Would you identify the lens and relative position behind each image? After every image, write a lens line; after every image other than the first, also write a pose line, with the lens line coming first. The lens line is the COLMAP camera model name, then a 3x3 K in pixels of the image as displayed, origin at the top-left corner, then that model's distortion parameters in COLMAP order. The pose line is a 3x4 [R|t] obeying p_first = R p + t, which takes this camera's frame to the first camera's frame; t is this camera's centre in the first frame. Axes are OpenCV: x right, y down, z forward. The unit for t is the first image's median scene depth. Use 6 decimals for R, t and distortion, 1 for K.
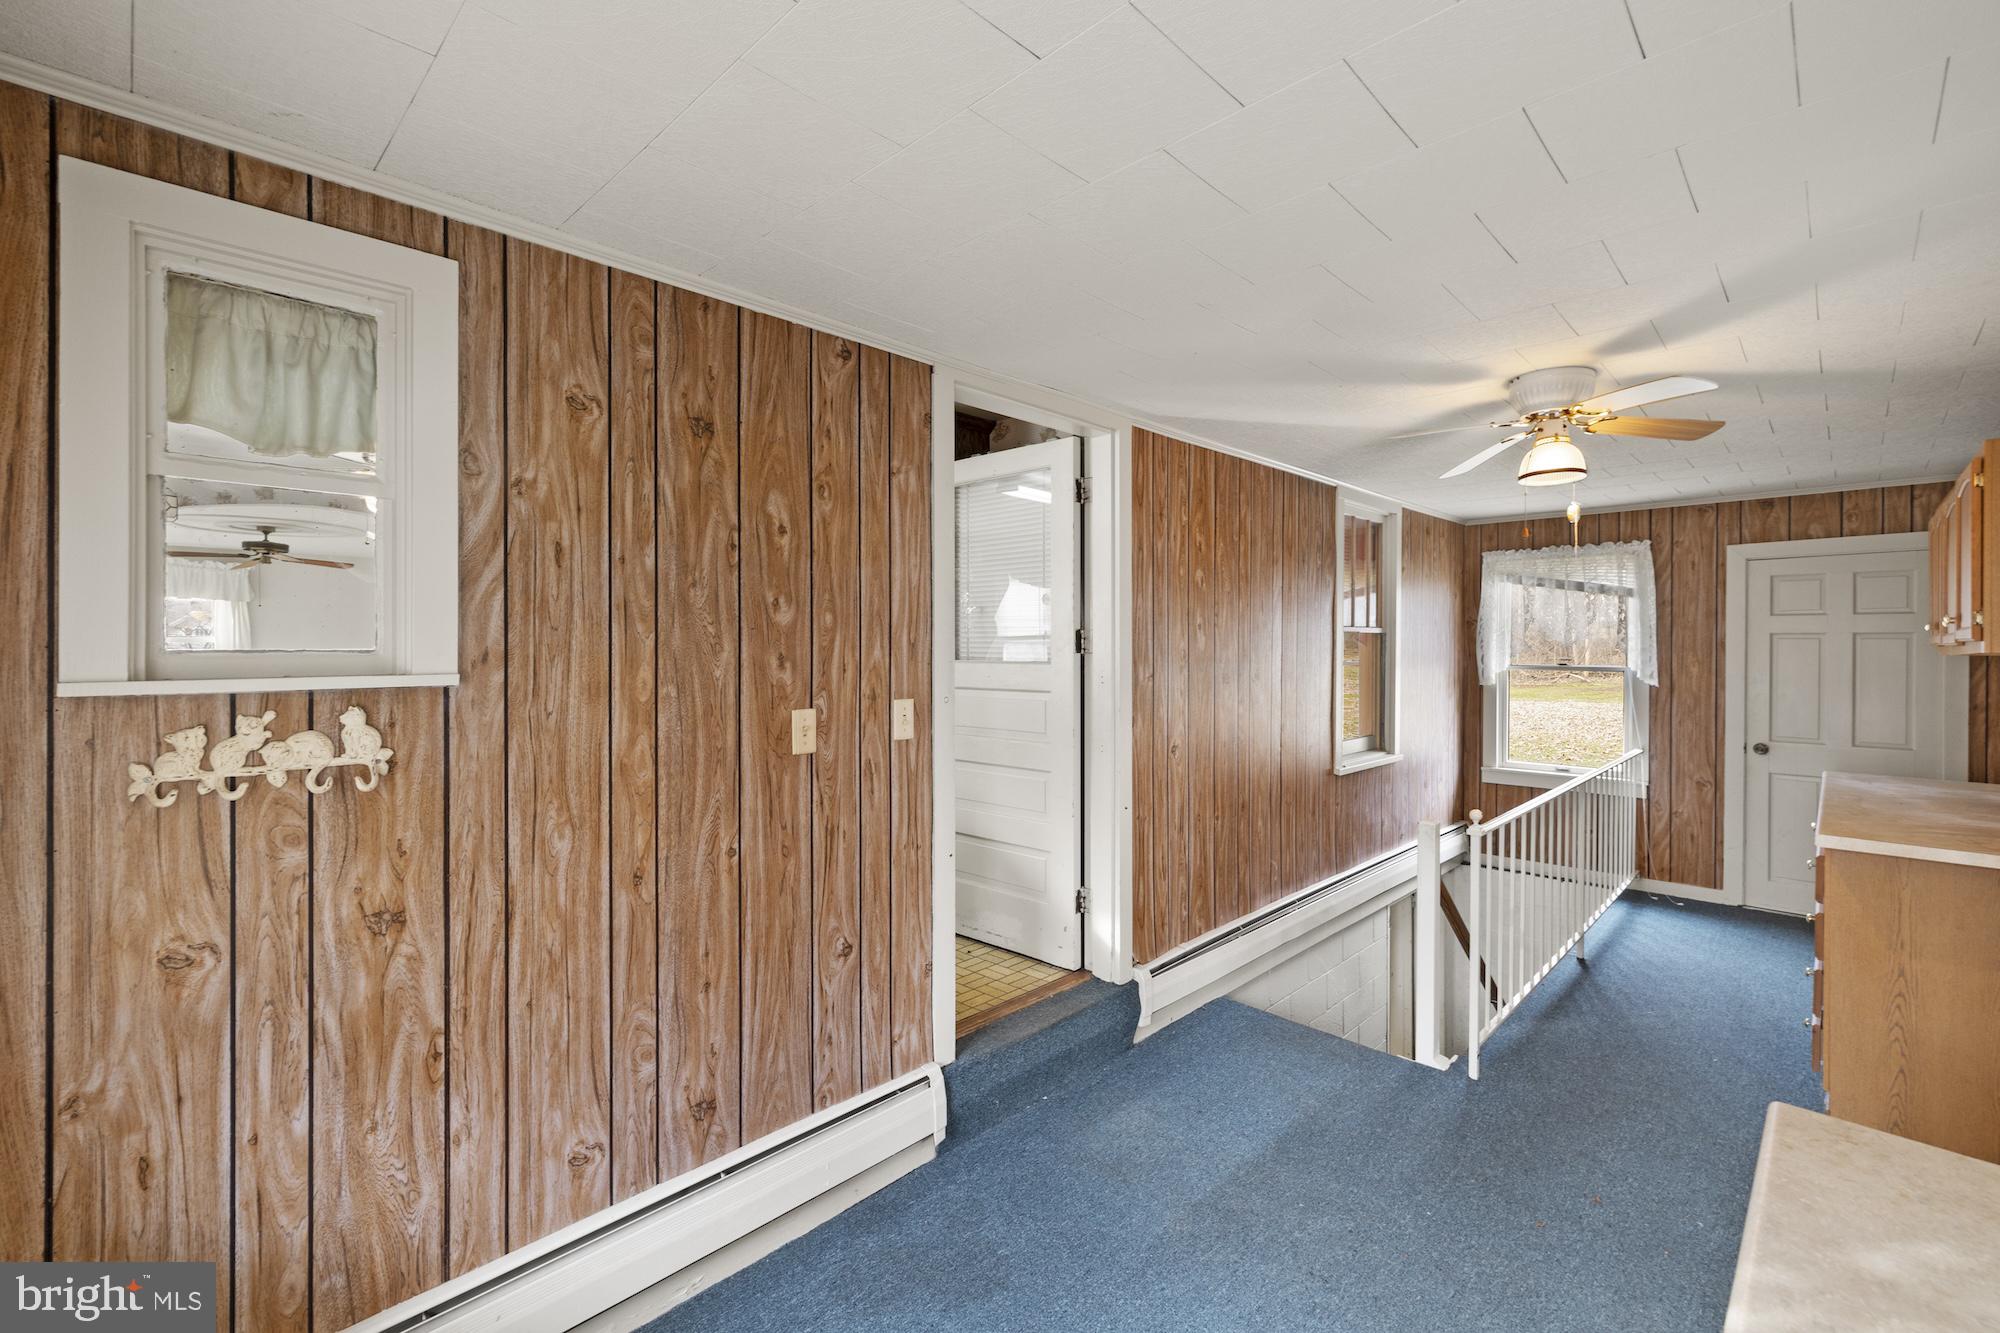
lens RADIAL K [[850.5, 0, 989.6], [0, 850.5, 648.6], [0, 0, 1]] dist [0.000669, 0.000185]
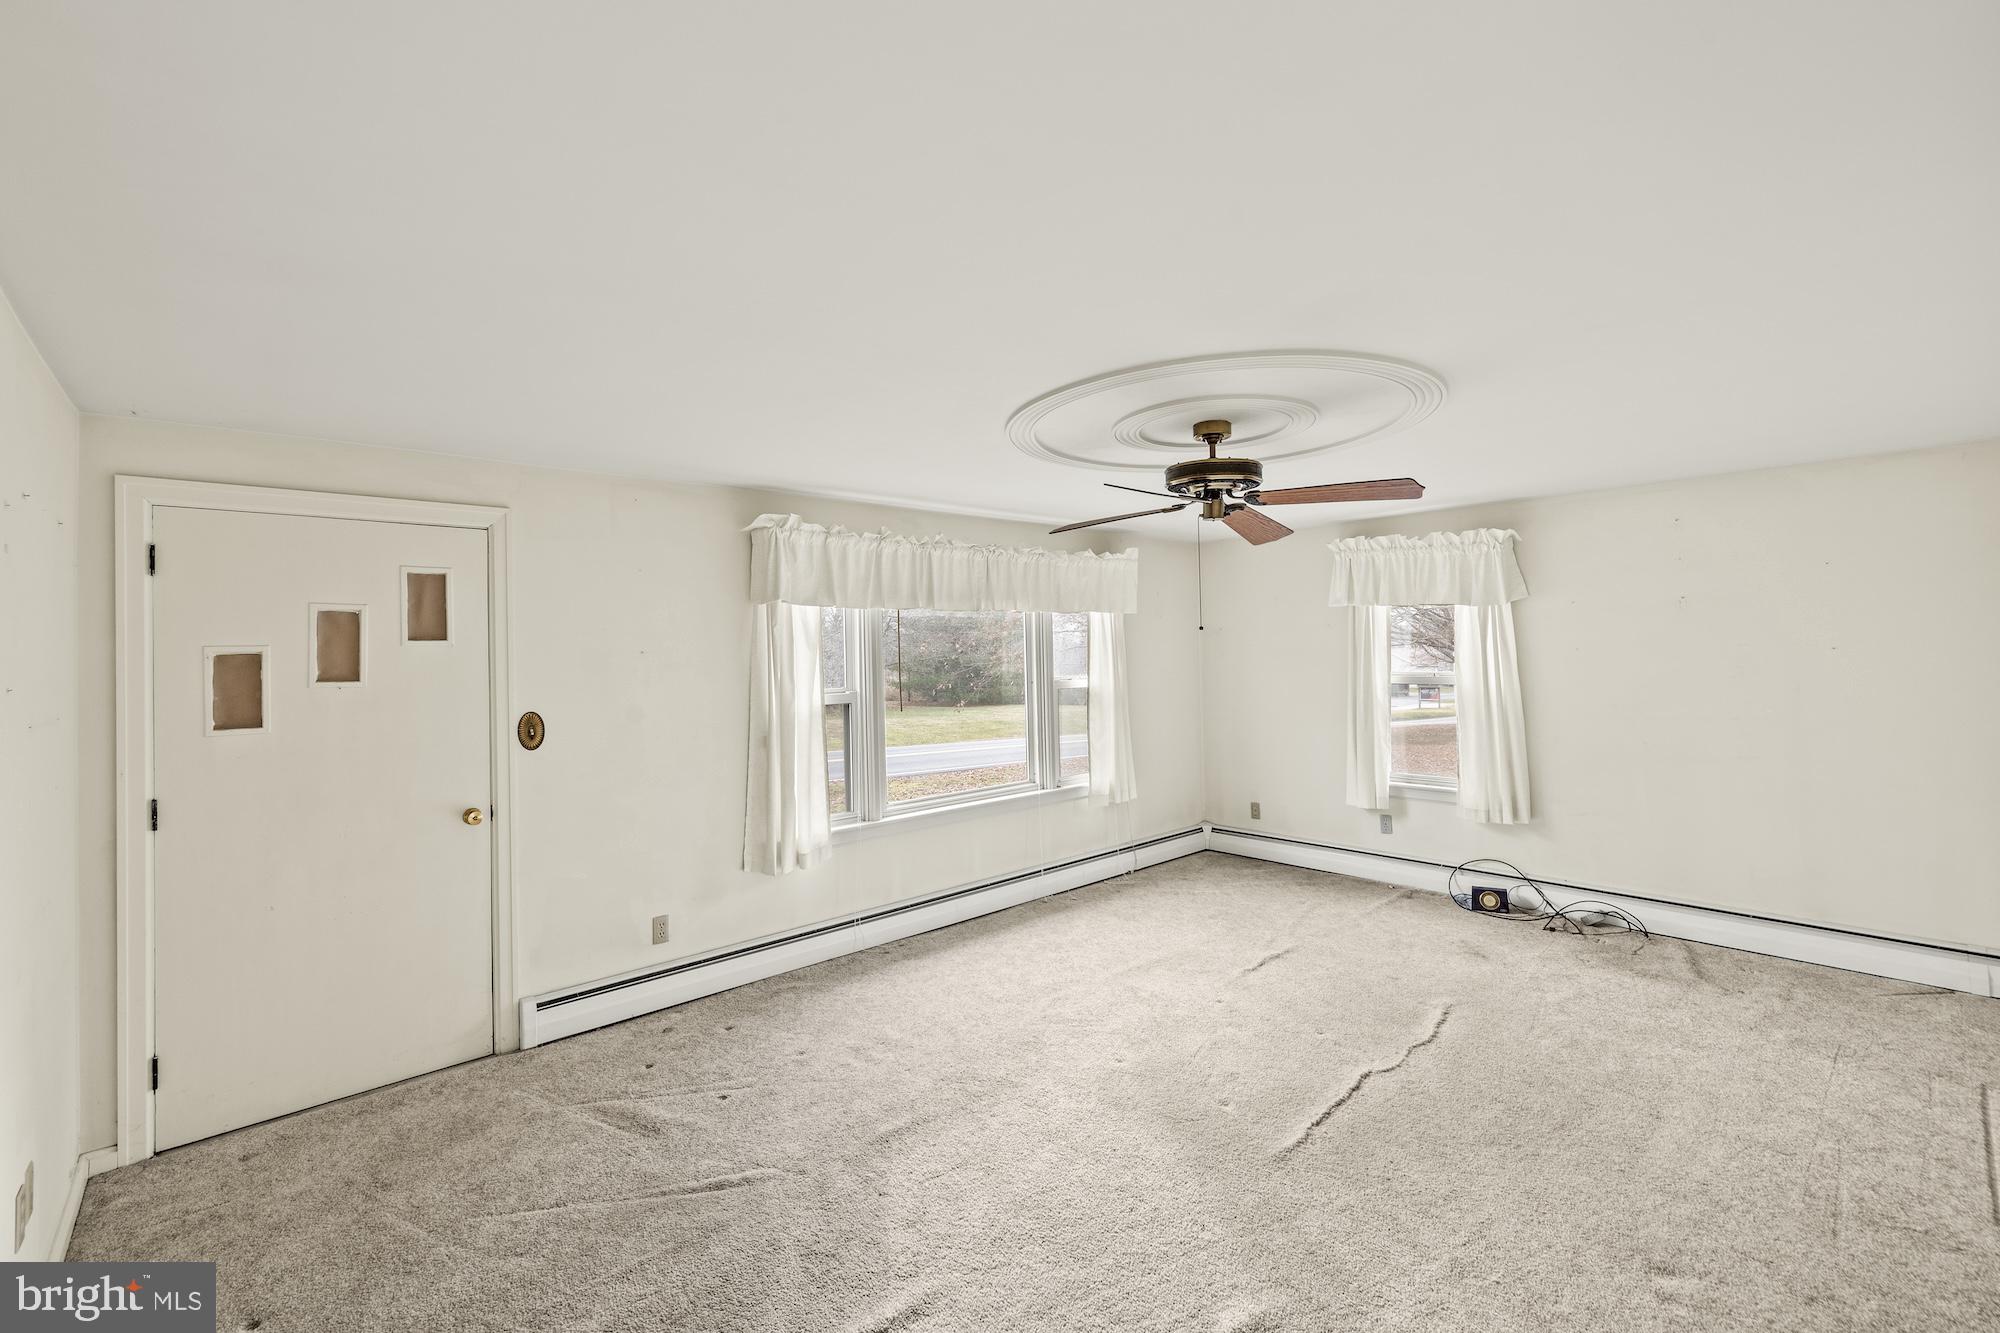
lens RADIAL K [[844.2, 0, 990.9], [0, 844.2, 649.7], [0, 0, 1]] dist [0.002742, 0.000518]
pose [[-0.057142, -0.003966, -0.998358, -1.510666], [0.016214, 0.999857, -0.004900, -0.130675], [0.998234, -0.016468, -0.057070, 3.002240]]
